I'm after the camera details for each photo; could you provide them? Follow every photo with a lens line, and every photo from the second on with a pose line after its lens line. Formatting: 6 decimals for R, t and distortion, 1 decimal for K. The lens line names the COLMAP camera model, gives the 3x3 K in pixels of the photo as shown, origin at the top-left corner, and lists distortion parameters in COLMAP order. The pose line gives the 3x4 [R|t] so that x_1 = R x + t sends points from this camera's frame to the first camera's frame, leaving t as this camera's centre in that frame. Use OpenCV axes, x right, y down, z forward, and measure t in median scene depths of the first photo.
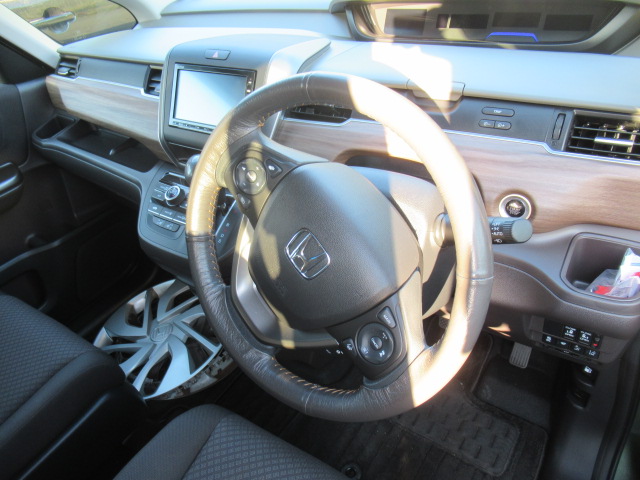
lens RADIAL K [[482.8, 0, 320.0], [0, 482.8, 237.2], [0, 0, 1]] dist [0.001672, -0.000497]
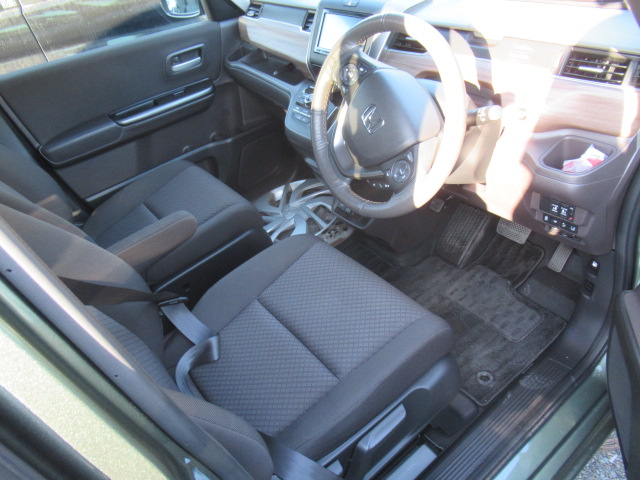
lens RADIAL K [[482.8, 0, 320.0], [0, 482.8, 237.2], [0, 0, 1]] dist [0.001672, -0.000497]
pose [[0.949787, 0.161114, -0.268230, 0.190770], [-0.140541, 0.985570, 0.094339, 0.183360], [0.279559, -0.051905, 0.958724, -0.436129]]
